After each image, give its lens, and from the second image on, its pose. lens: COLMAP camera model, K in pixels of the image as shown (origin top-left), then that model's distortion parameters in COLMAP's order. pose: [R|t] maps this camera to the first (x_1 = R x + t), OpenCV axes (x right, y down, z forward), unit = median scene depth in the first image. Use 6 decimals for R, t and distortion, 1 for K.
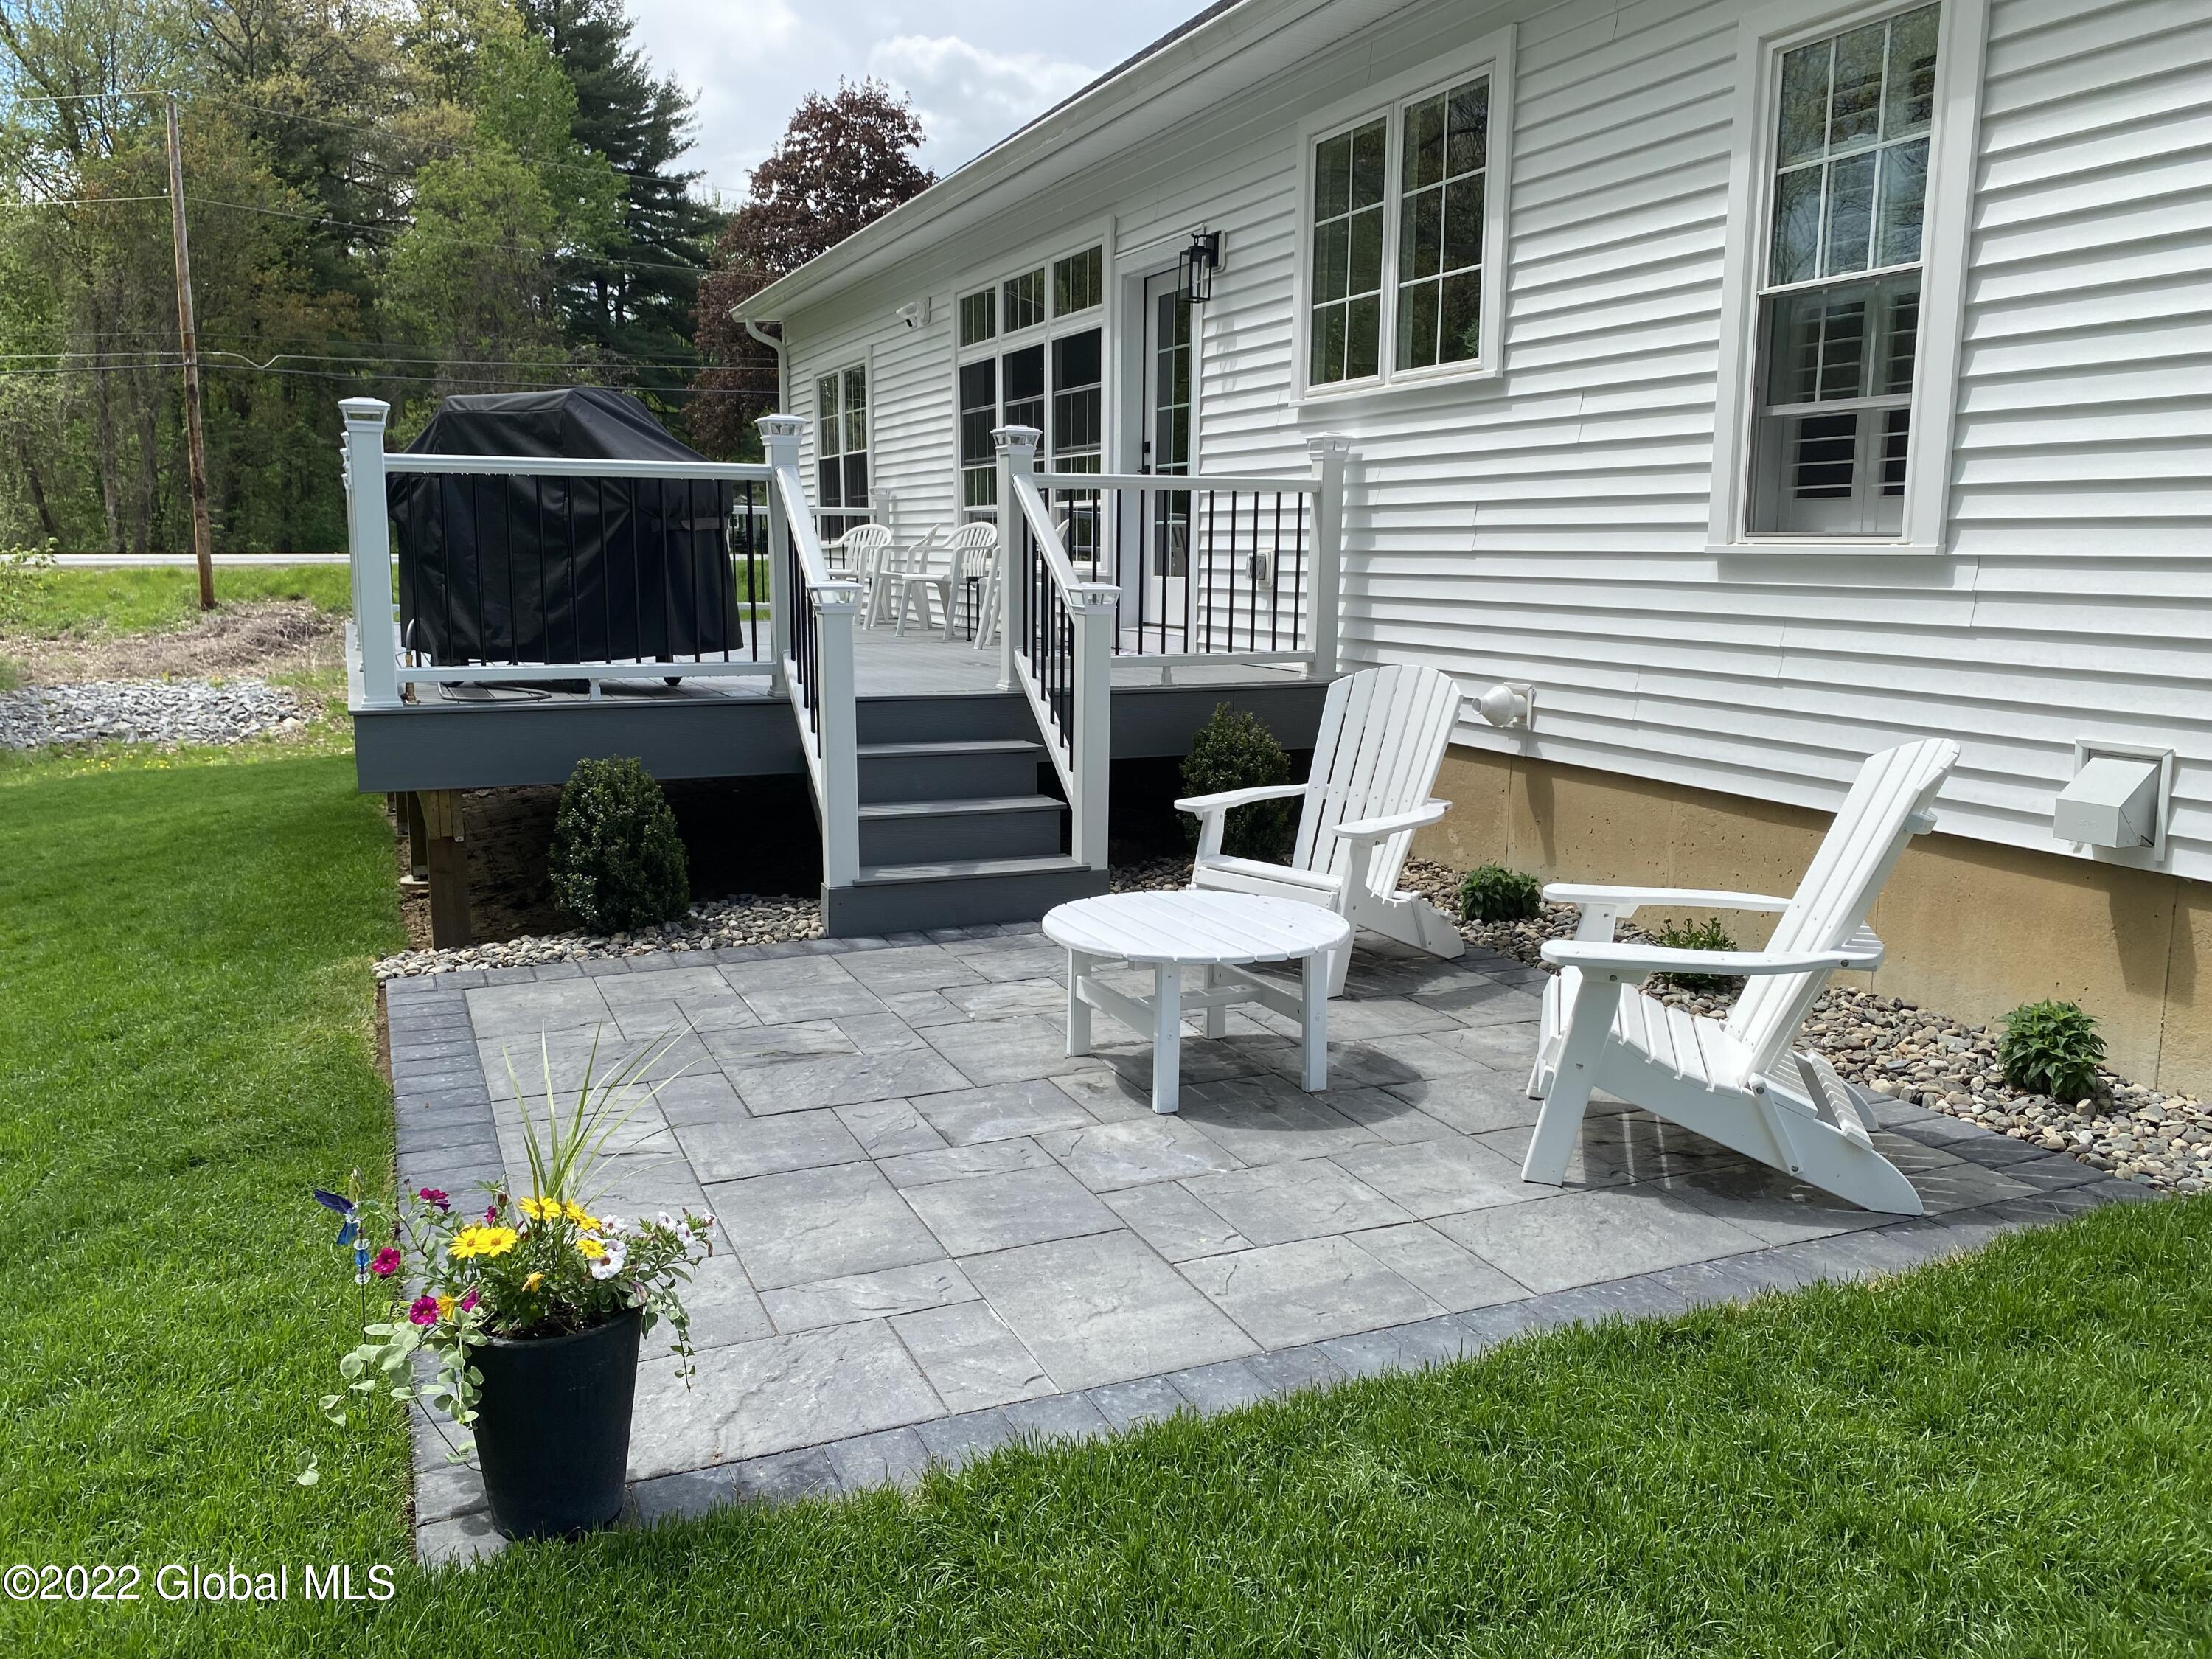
lens RADIAL K [[1678.7, 0, 1096.4], [0, 1678.7, 800.4], [0, 0, 1]] dist [0.021917, -0.008233]
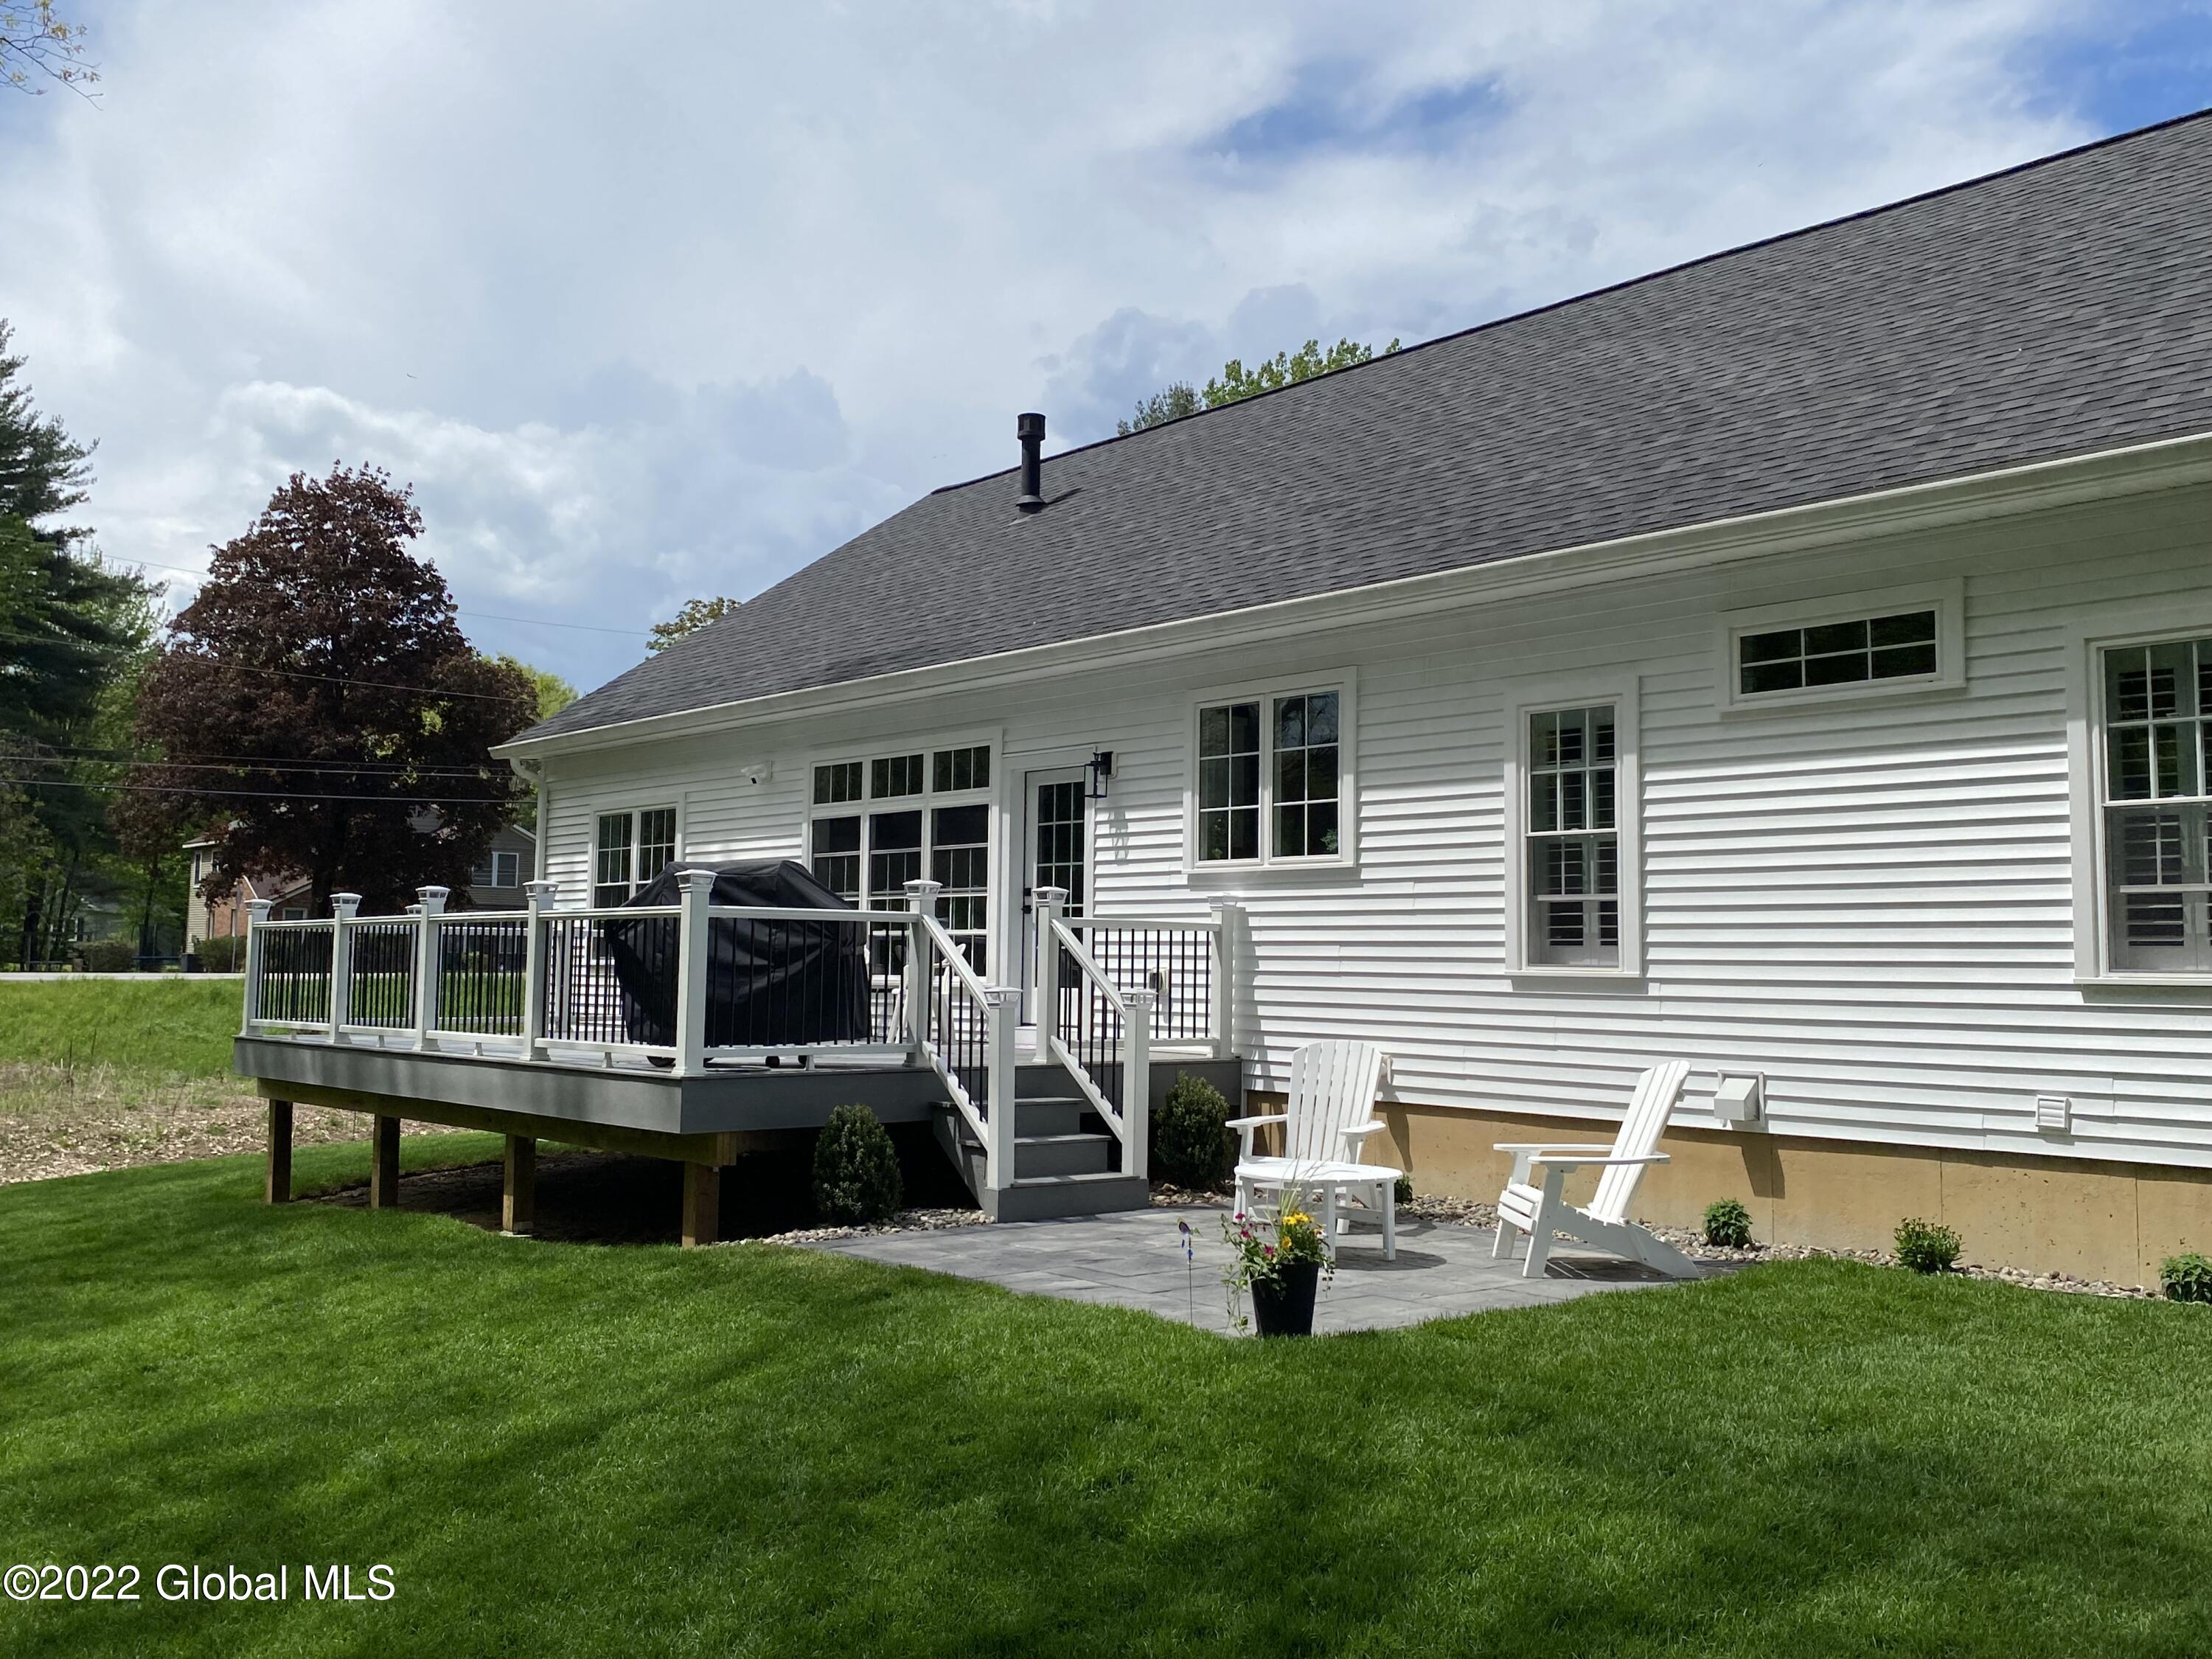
lens RADIAL K [[1944.7, 0, 1106.0], [0, 1944.7, 829.5], [0, 0, 1]] dist [0.122396, -0.211680]
pose [[0.951349, 0.029530, 0.306696, -0.533839], [0.038172, 0.976432, -0.212421, 0.098212], [-0.305740, 0.213794, 0.927801, -0.642111]]
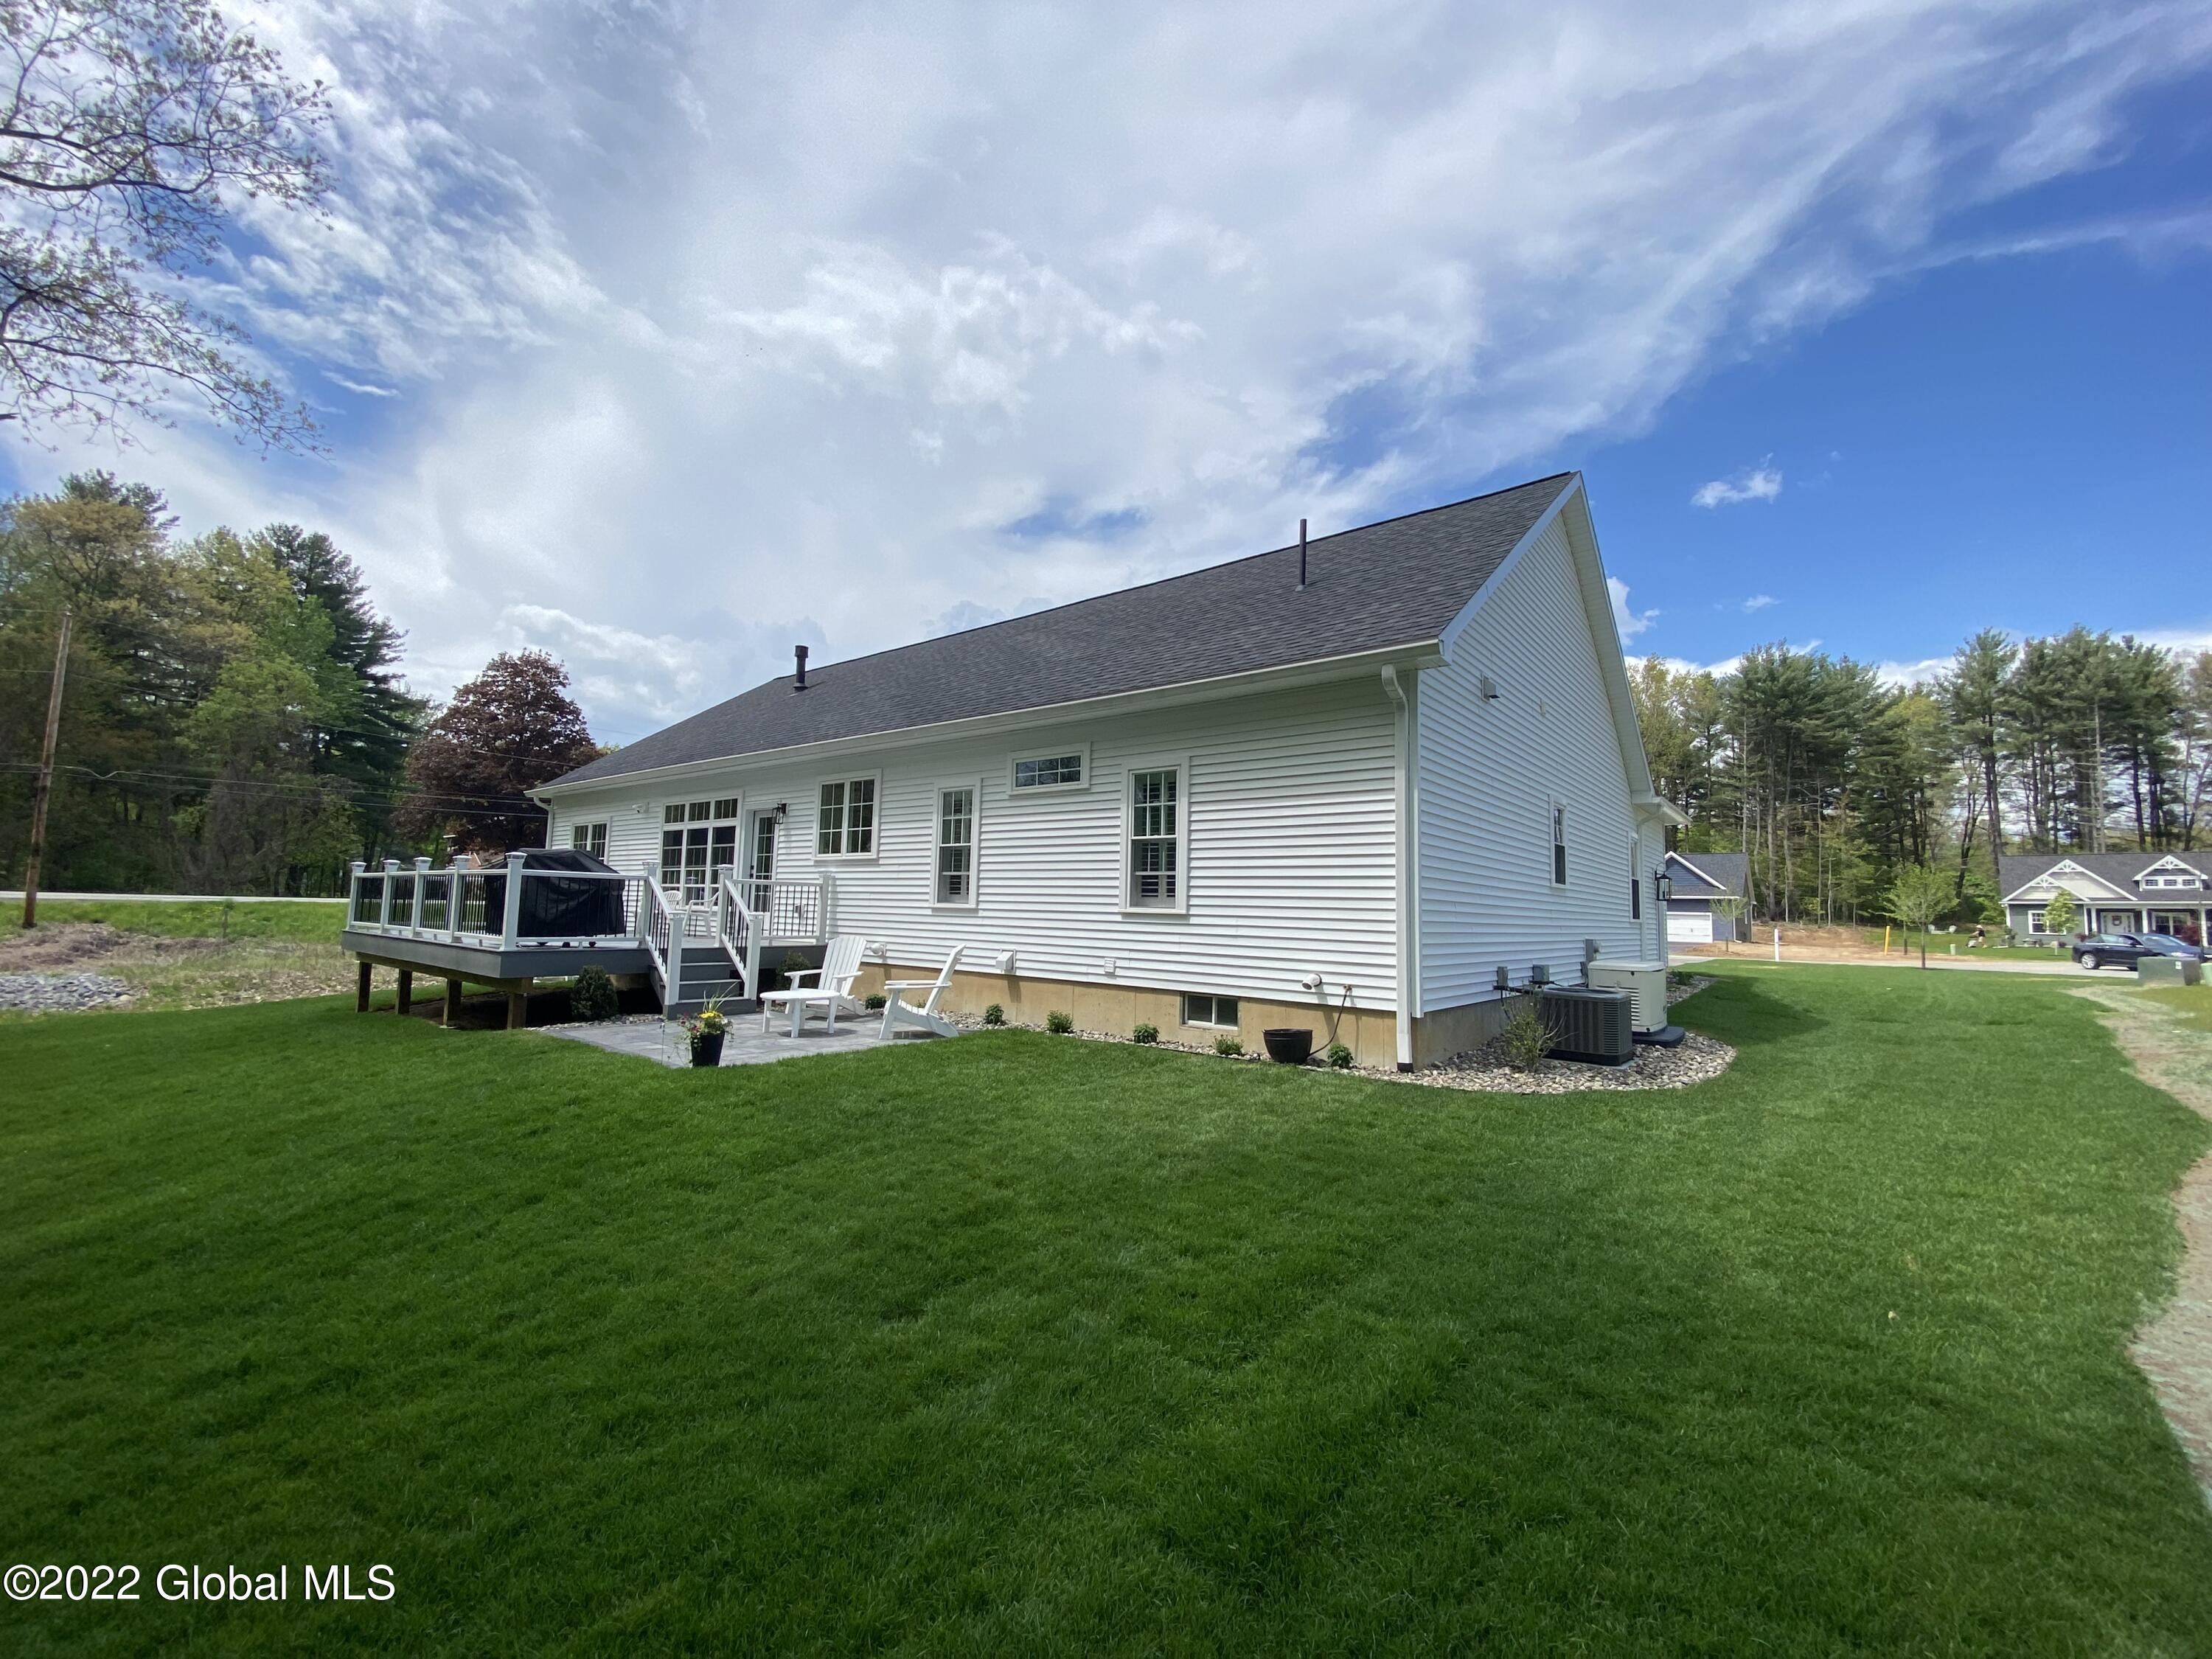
lens RADIAL K [[892.9, 0, 1114.2], [0, 892.9, 832.0], [0, 0, 1]] dist [0.025720, -0.021361]
pose [[0.881926, 0.056717, 0.467963, -0.201818], [0.051264, 0.975308, -0.214818, 0.125856], [-0.468592, 0.213443, 0.857242, -0.850425]]
